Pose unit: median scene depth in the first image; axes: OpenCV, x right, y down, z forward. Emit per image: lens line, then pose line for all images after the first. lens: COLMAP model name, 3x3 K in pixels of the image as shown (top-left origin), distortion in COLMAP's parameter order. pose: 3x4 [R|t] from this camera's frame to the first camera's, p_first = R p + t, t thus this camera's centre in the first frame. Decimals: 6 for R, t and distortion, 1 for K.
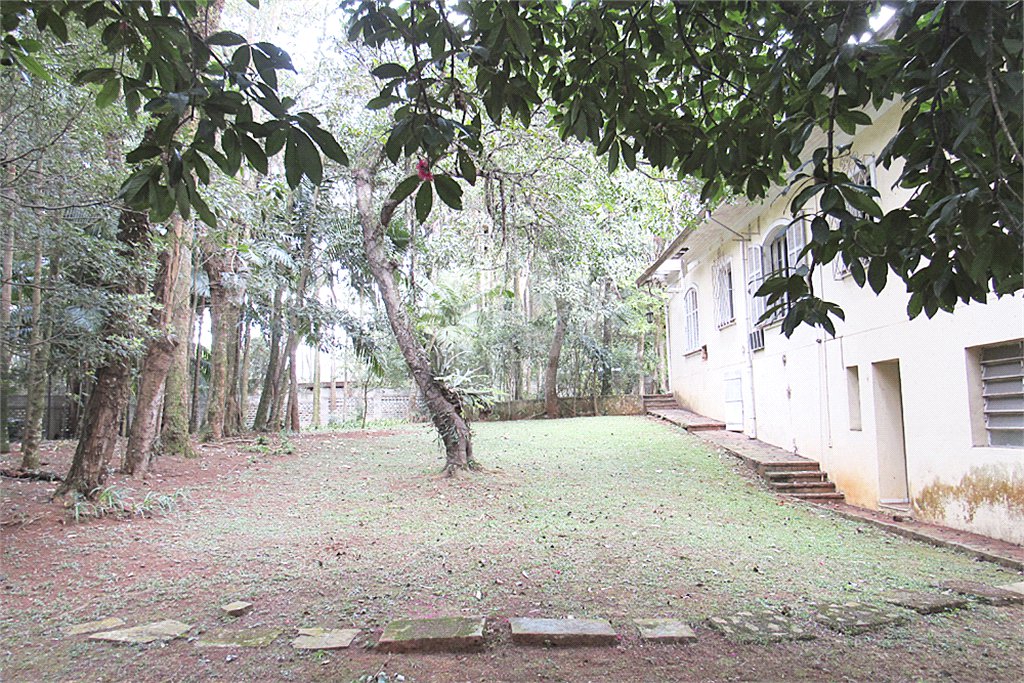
lens RADIAL K [[744.6, 0, 512.0], [0, 744.6, 341.5], [0, 0, 1]] dist [-0.029731, 0.004816]
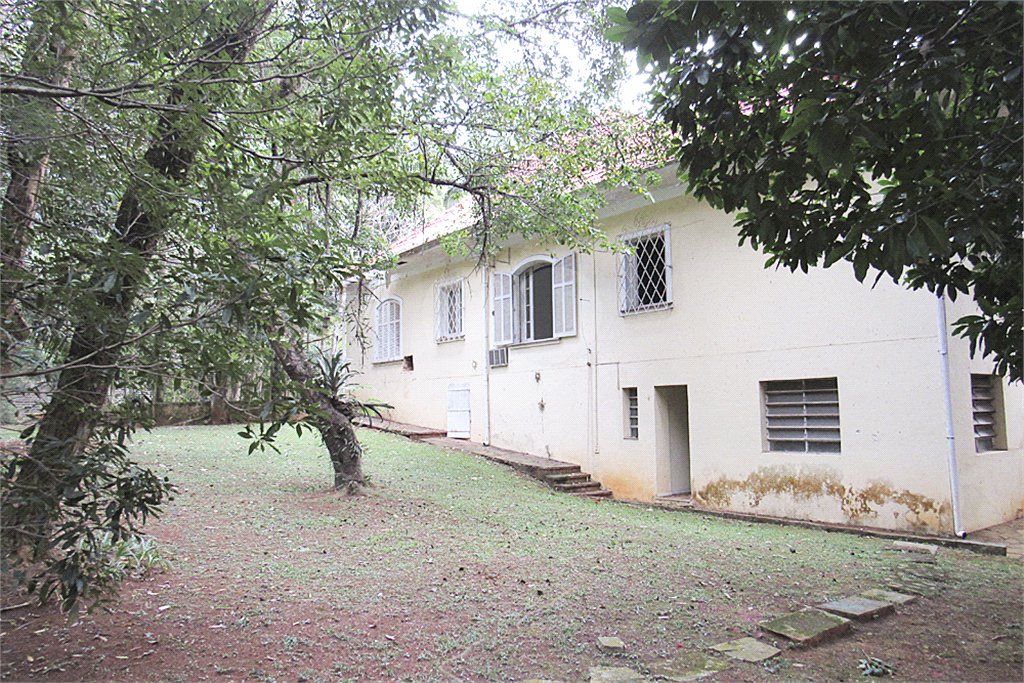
lens RADIAL K [[744.6, 0, 512.0], [0, 744.6, 341.5], [0, 0, 1]] dist [-0.029731, 0.004816]
pose [[0.793732, 0.068529, 0.604396, -0.486051], [-0.068024, 0.997401, -0.023756, -0.000409], [-0.604453, -0.022257, 0.796330, 0.137280]]
